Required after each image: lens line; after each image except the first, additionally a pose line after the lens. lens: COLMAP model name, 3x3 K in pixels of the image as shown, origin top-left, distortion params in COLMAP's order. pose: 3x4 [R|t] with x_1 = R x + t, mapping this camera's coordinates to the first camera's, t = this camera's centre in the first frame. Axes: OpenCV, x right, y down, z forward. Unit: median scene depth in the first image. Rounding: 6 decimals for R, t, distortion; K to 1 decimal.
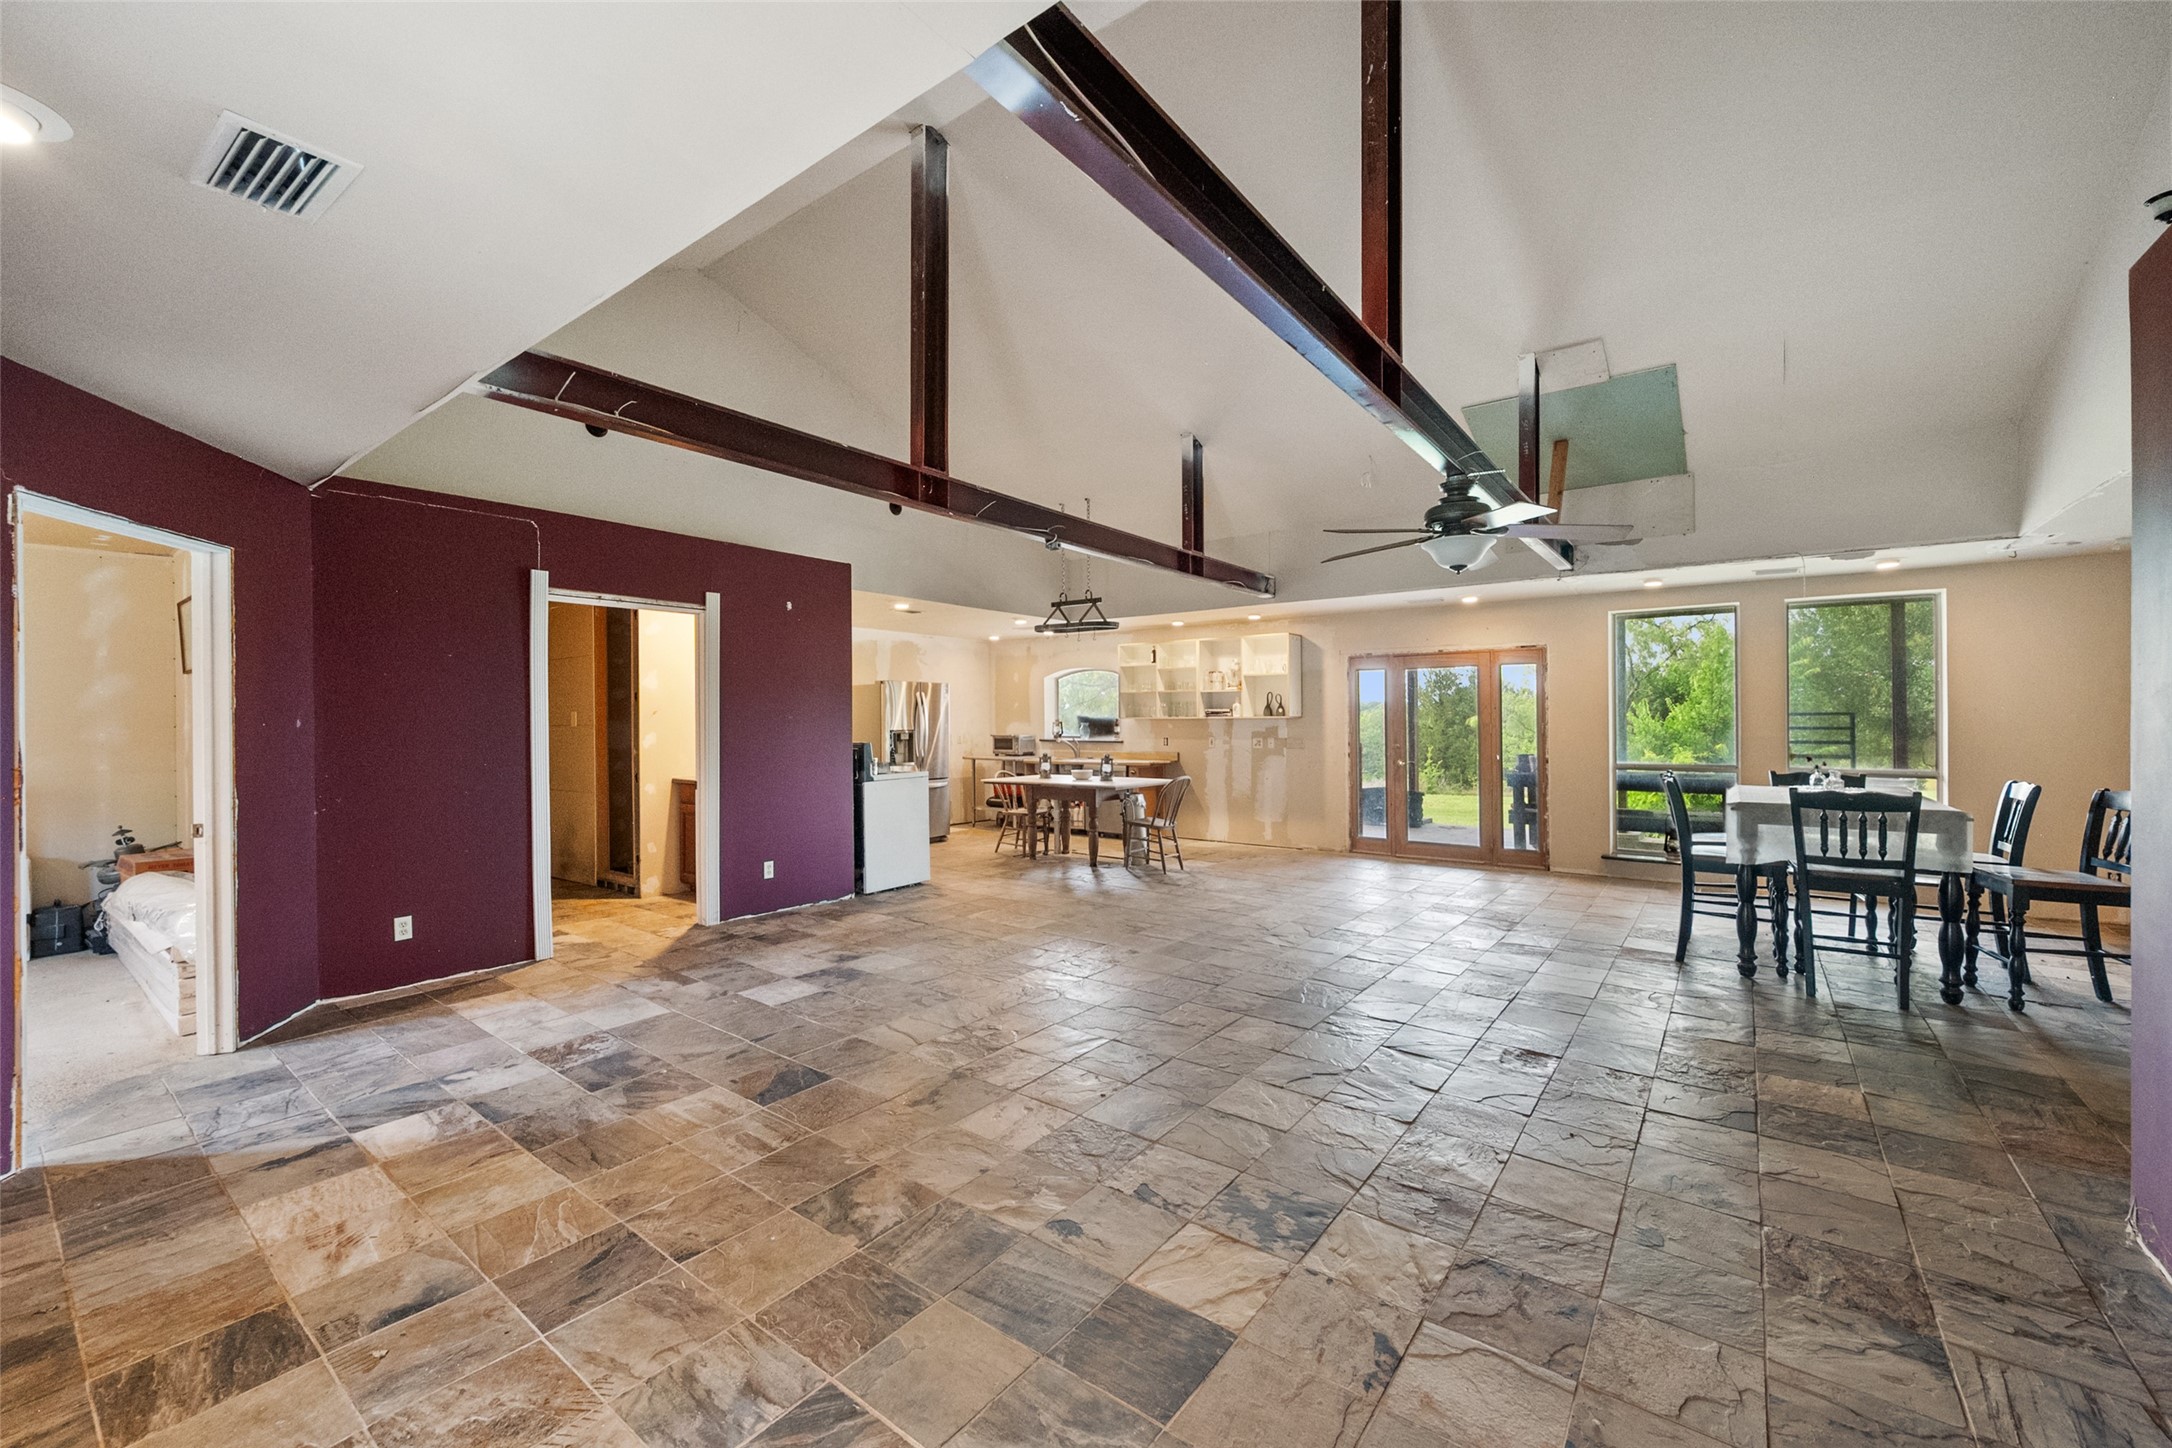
lens RADIAL K [[859.8, 0, 1093.3], [0, 859.8, 715.8], [0, 0, 1]] dist [-0.002785, 0.001289]
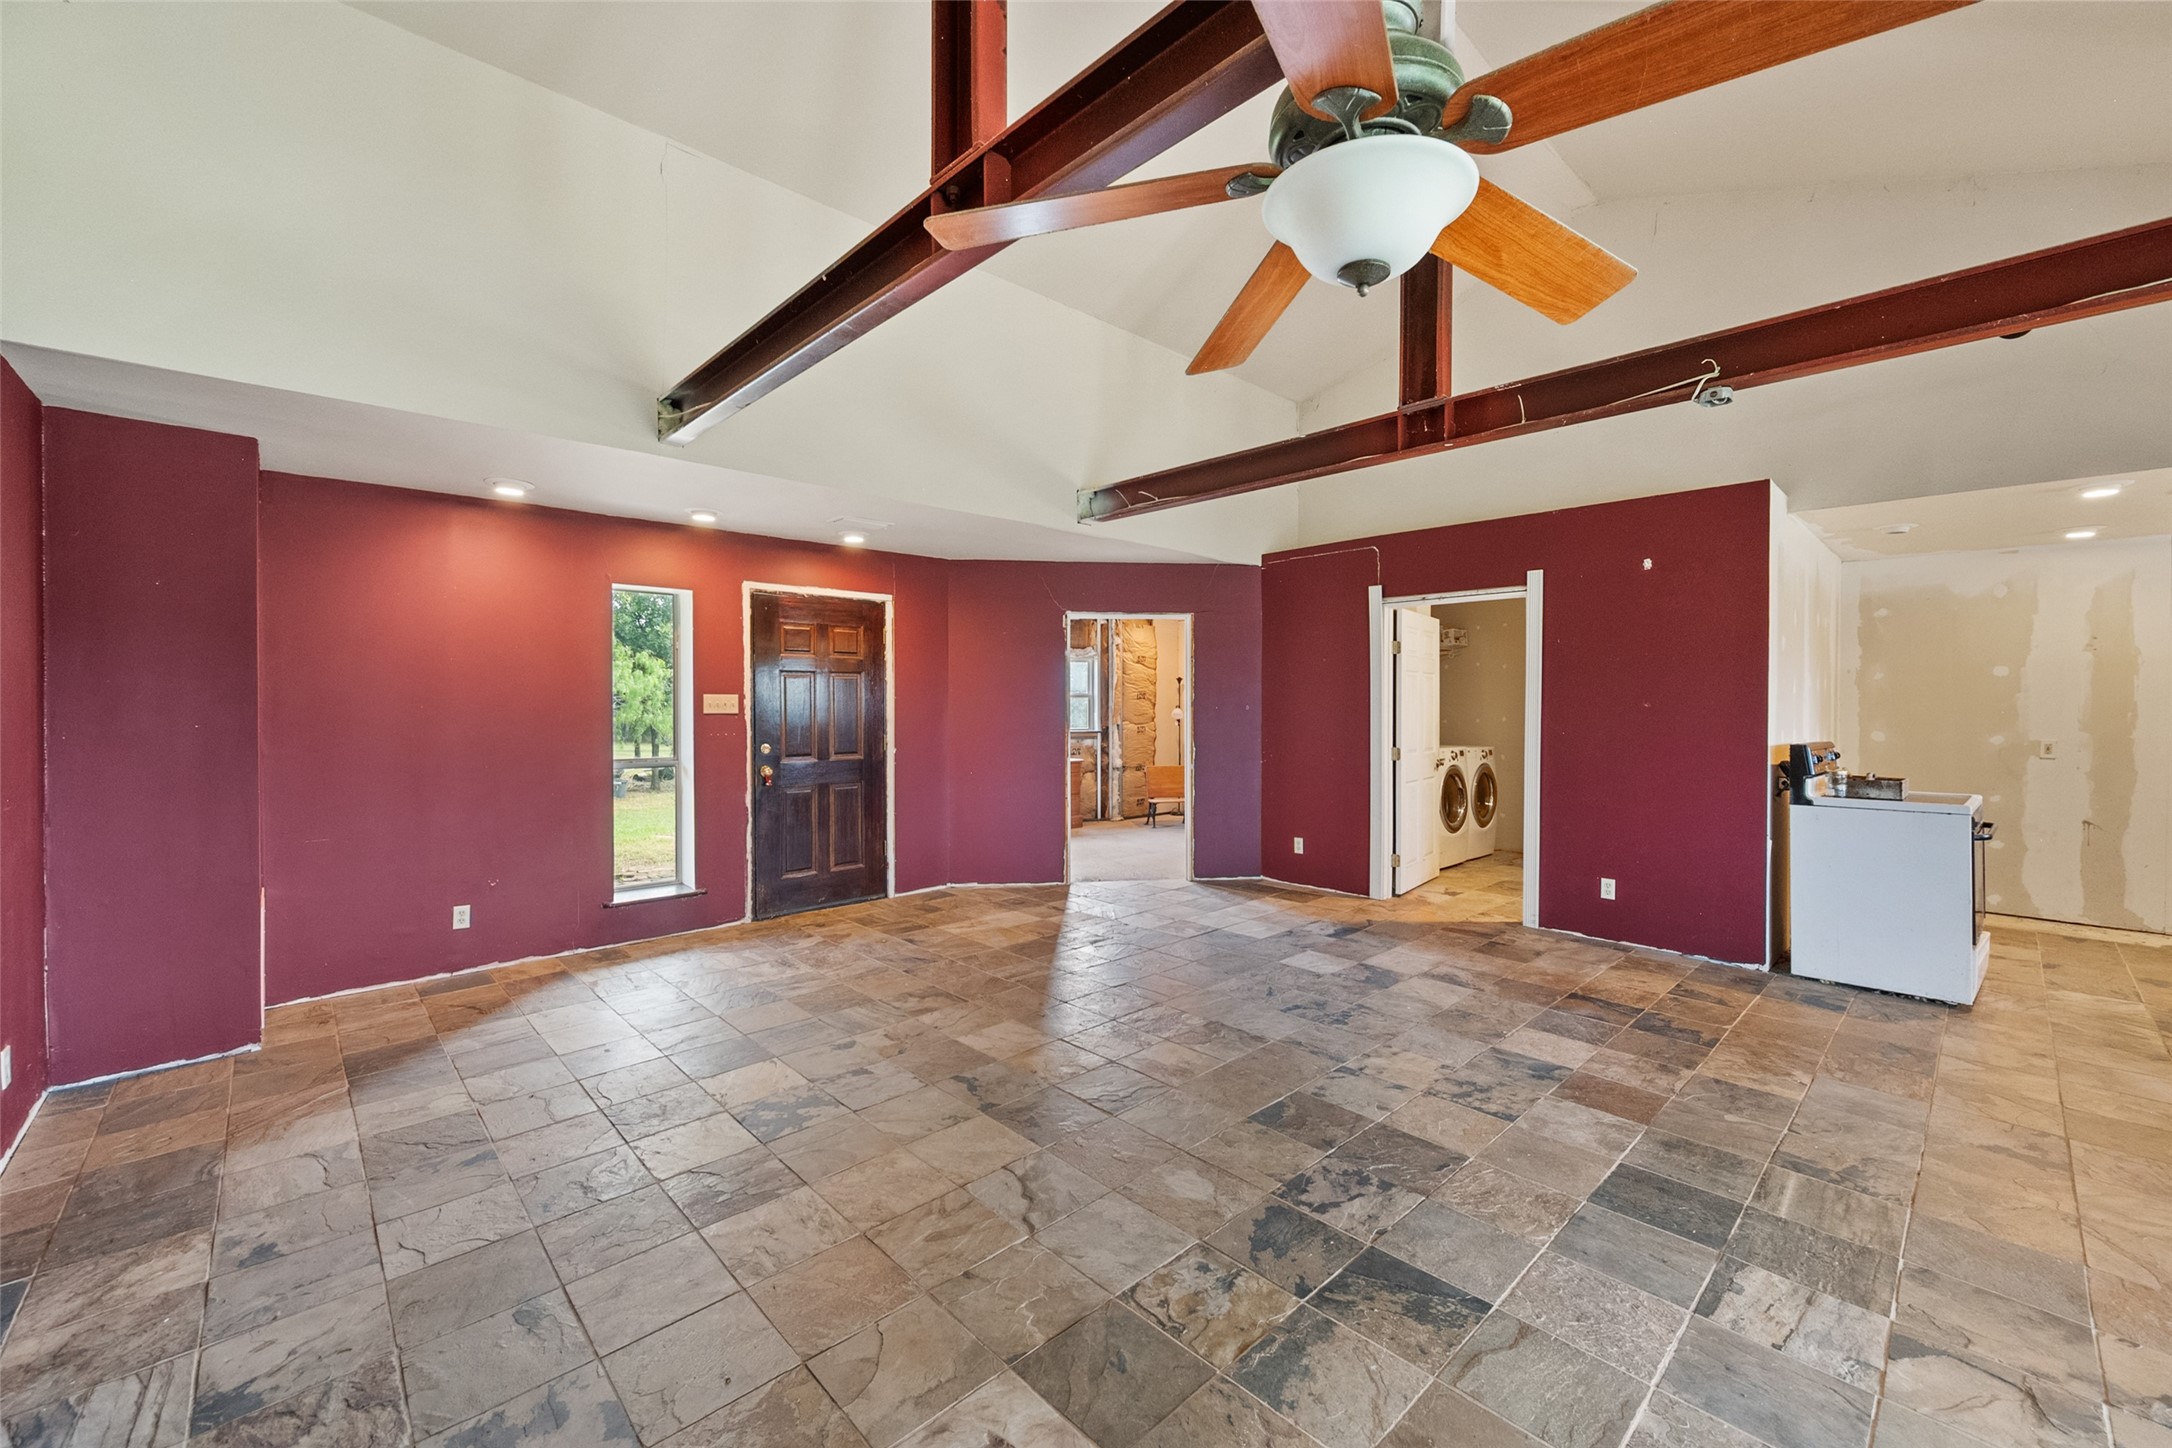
lens RADIAL K [[859.8, 0, 1085.6], [0, 859.8, 722.0], [0, 0, 1]] dist [-0.002785, 0.001289]
pose [[-0.169053, 0.024619, -0.985299, 0.479871], [0.001992, 0.999694, 0.024637, -0.003443], [0.985605, 0.002202, -0.169051, 0.584597]]
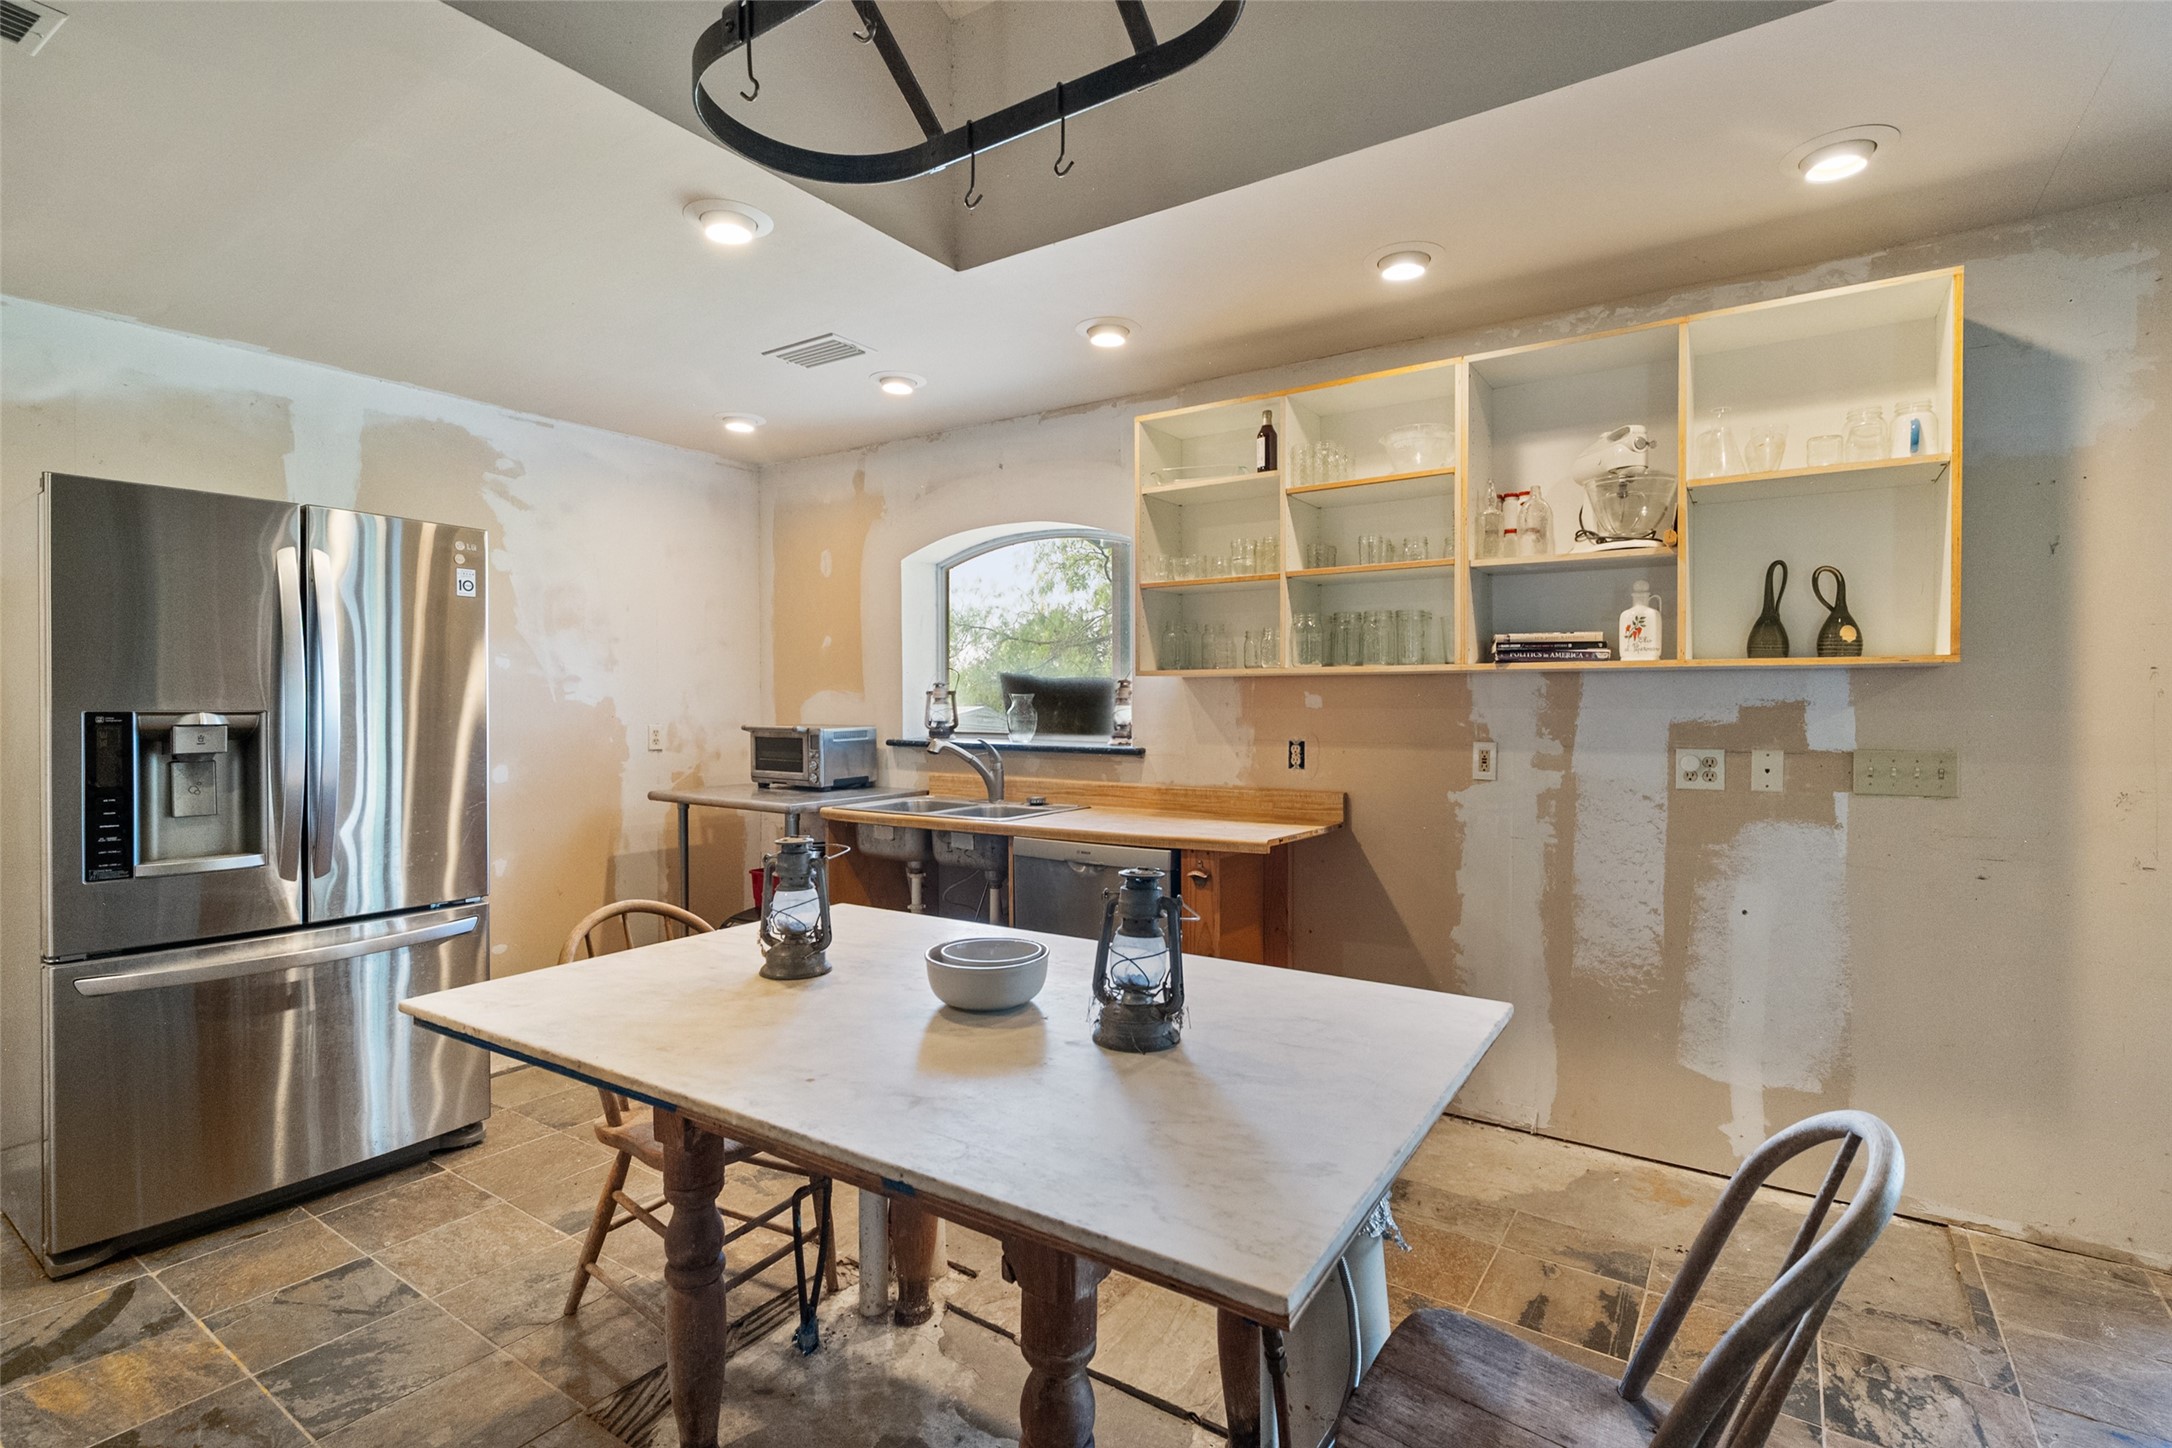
lens RADIAL K [[1026.4, 0, 1089.0], [0, 1026.4, 714.2], [0, 0, 1]] dist [-0.001442, 0.001481]
pose [[0.999023, 0.003825, 0.044019, -0.001372], [-0.004654, 0.999814, 0.018736, 0.015835], [-0.043939, -0.018923, 0.998855, 1.026652]]
